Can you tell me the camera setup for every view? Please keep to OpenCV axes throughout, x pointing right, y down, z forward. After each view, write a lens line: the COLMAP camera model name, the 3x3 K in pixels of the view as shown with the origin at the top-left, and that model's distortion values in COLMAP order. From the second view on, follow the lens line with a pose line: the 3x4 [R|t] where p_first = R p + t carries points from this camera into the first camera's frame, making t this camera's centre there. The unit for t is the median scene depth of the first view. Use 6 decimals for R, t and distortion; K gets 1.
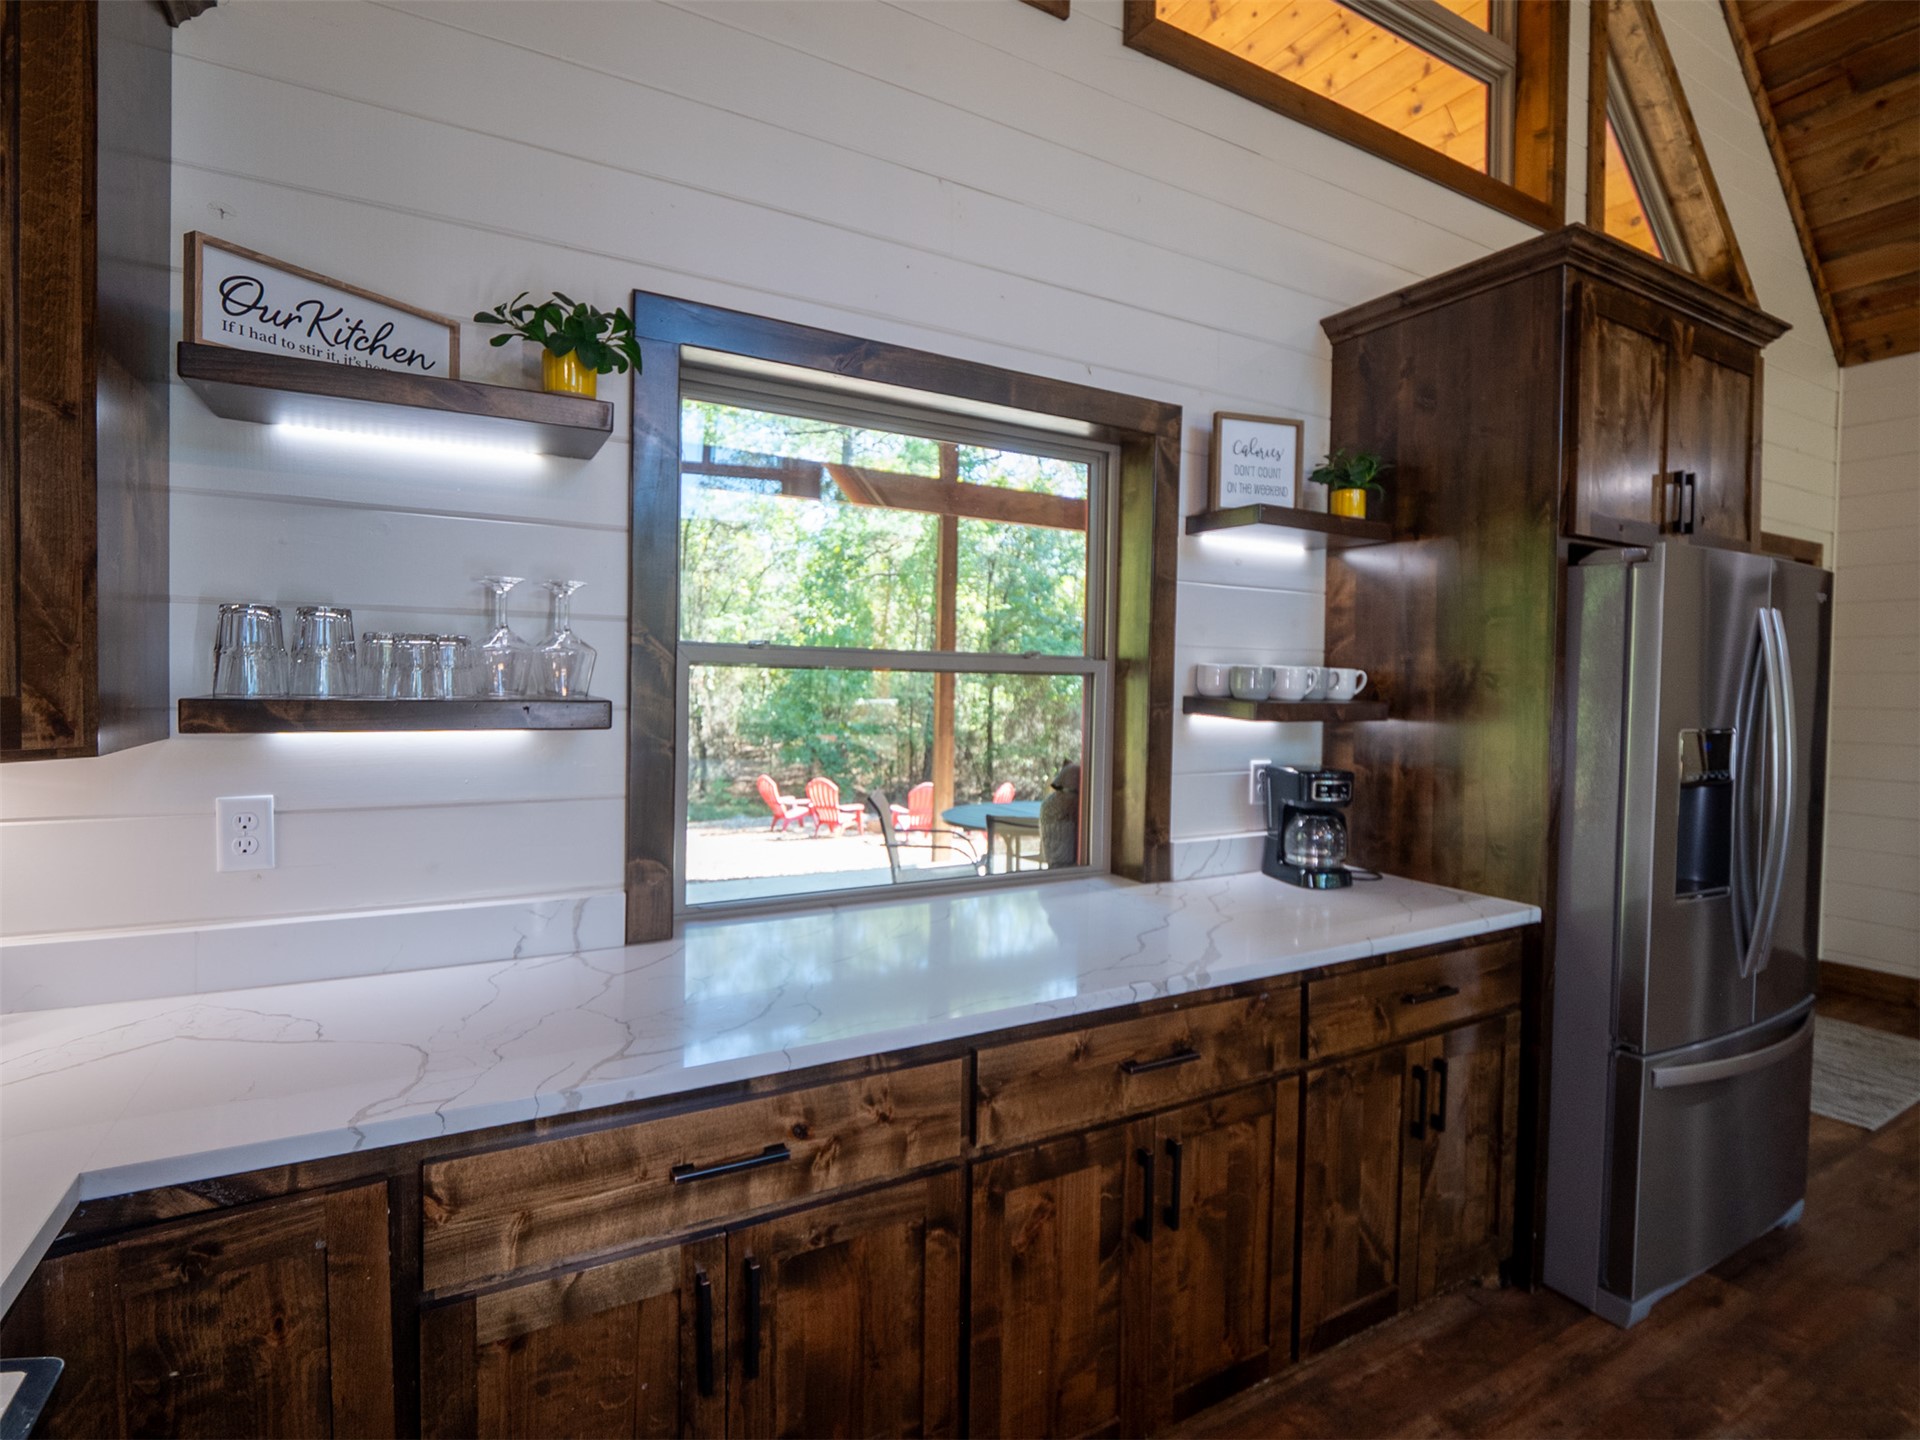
lens RADIAL K [[947.4, 0, 985.5], [0, 947.4, 698.1], [0, 0, 1]] dist [-0.012927, -0.000492]
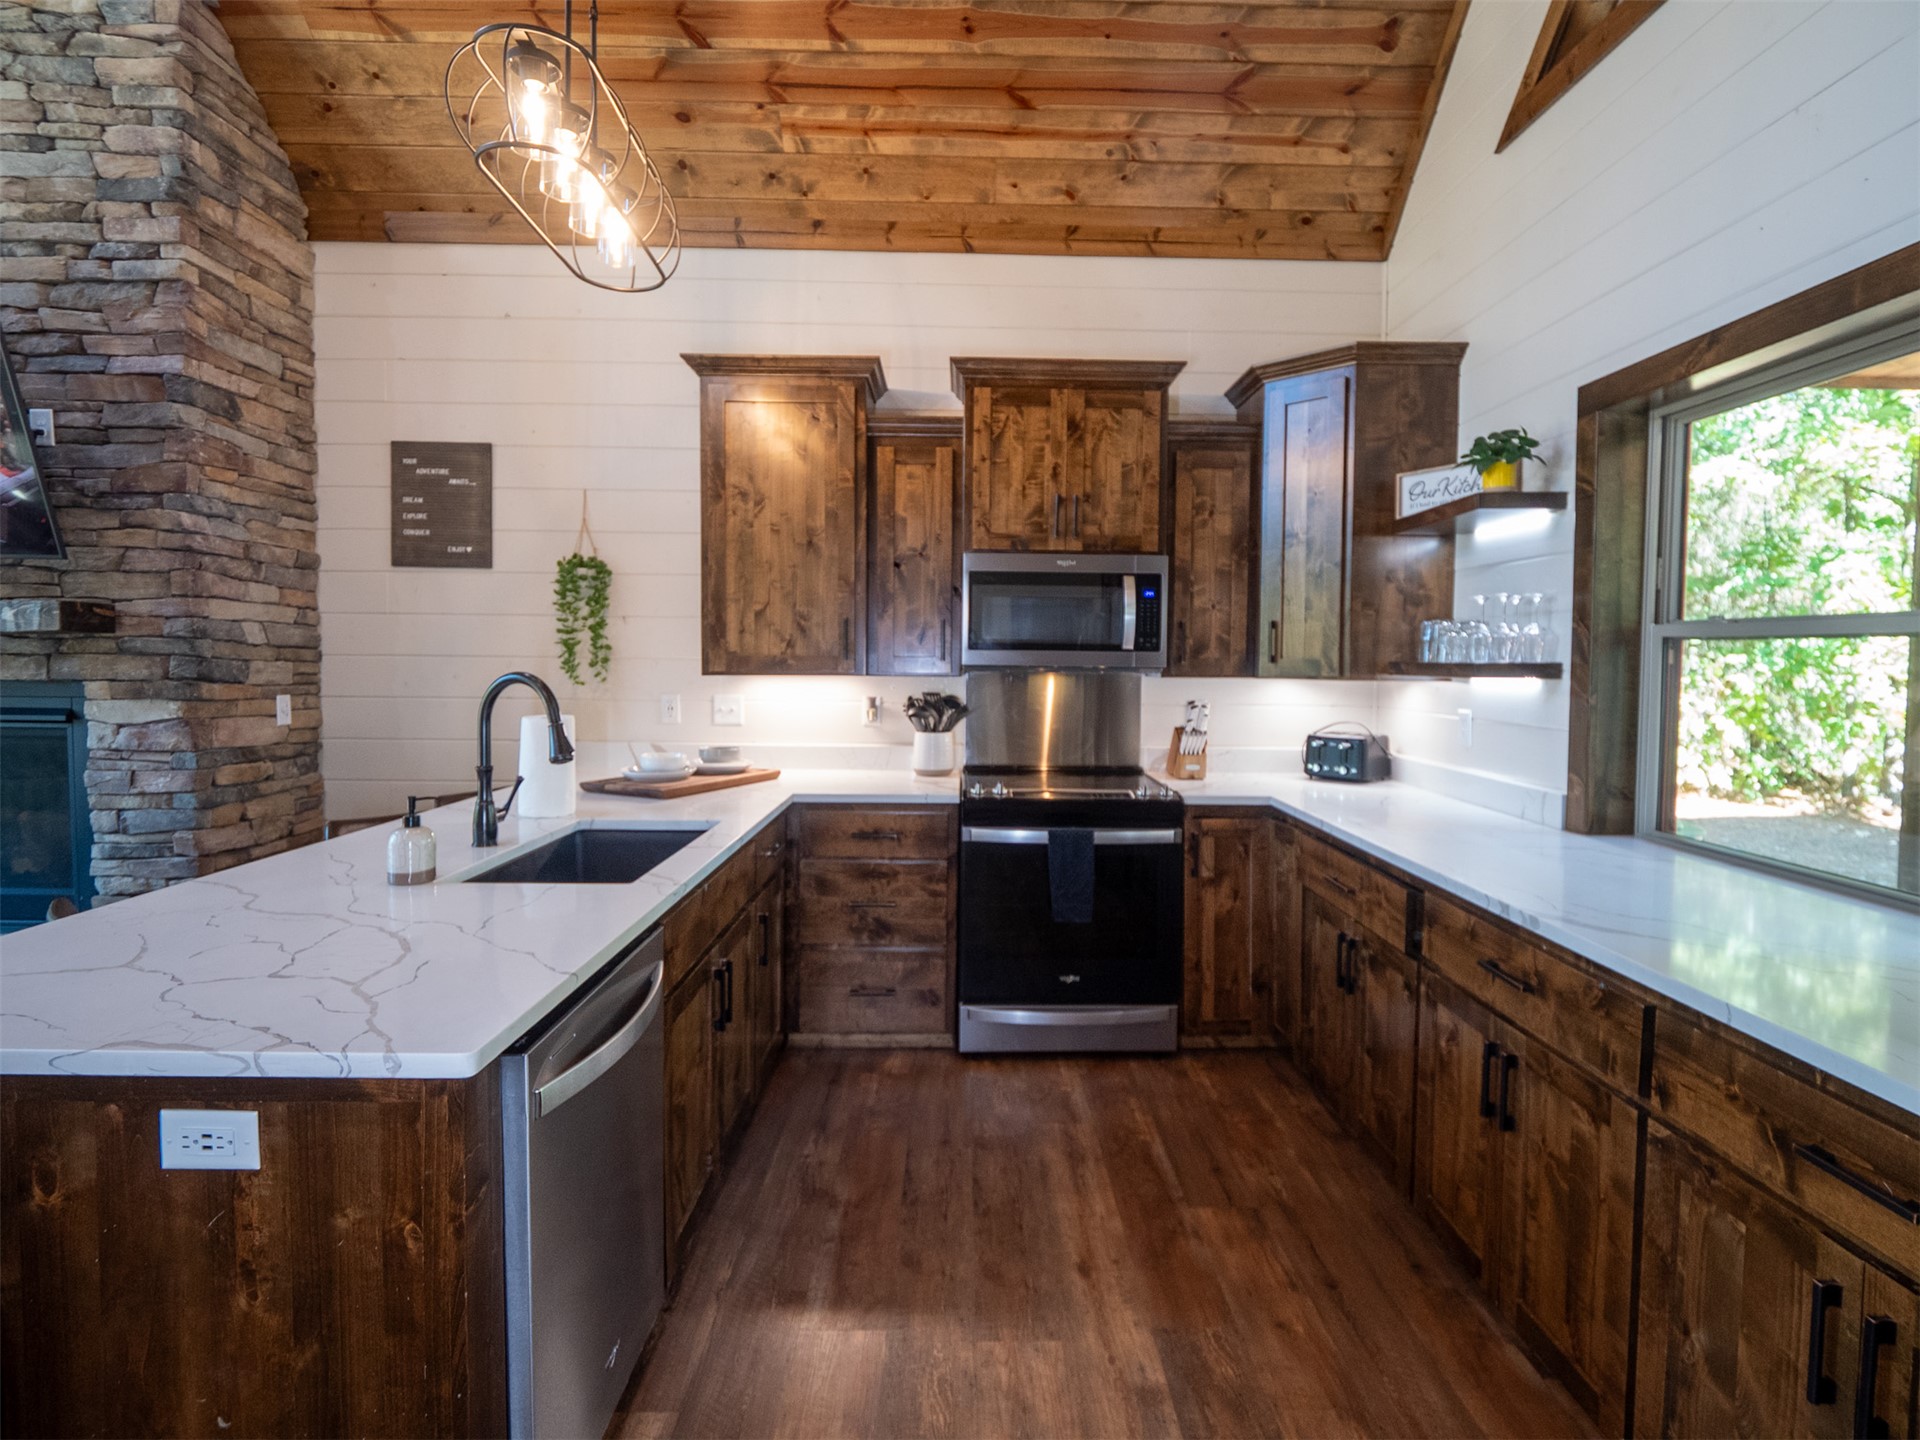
lens RADIAL K [[947.4, 0, 985.5], [0, 947.4, 698.1], [0, 0, 1]] dist [-0.012927, -0.000492]
pose [[-0.479391, 0.016018, -0.877455, 1.394807], [-0.033600, 0.998765, 0.036589, 0.030992], [0.876958, 0.047023, -0.478261, 0.927642]]
